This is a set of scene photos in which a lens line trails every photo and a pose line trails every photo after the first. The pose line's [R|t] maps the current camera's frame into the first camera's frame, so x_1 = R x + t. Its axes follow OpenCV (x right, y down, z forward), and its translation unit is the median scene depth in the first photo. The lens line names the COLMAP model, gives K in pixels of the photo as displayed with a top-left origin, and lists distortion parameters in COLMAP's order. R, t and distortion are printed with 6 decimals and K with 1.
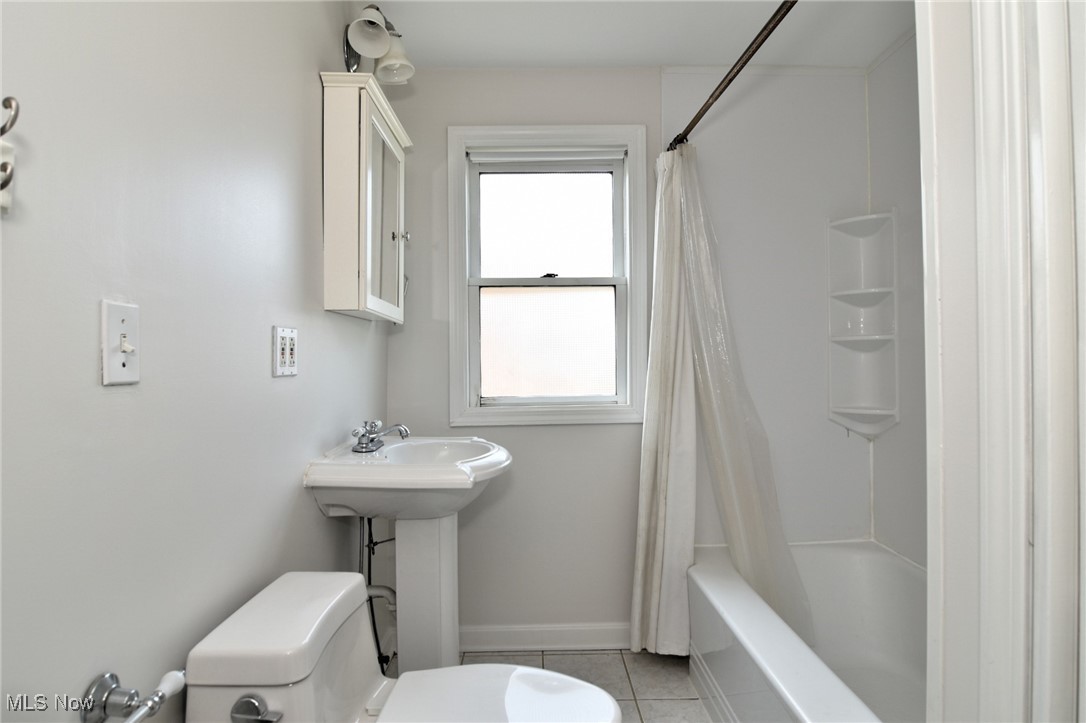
lens RADIAL K [[527.9, 0, 543.0], [0, 527.9, 361.5], [0, 0, 1]] dist [-0.004014, -0.010402]
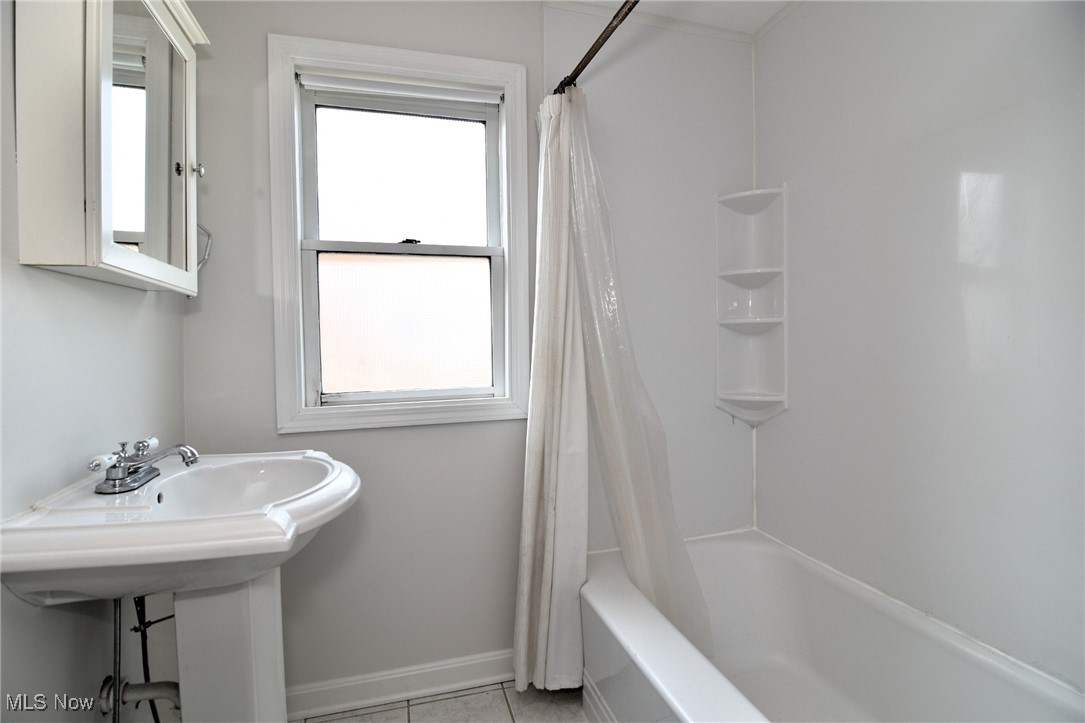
lens RADIAL K [[529.7, 0, 542.5], [0, 529.7, 361.5], [0, 0, 1]] dist [-0.015693, -0.001275]
pose [[0.966914, -0.013253, 0.254758, 0.000352], [0.005787, 0.999532, 0.030031, -0.002121], [-0.255037, -0.027563, 0.966538, 0.183867]]
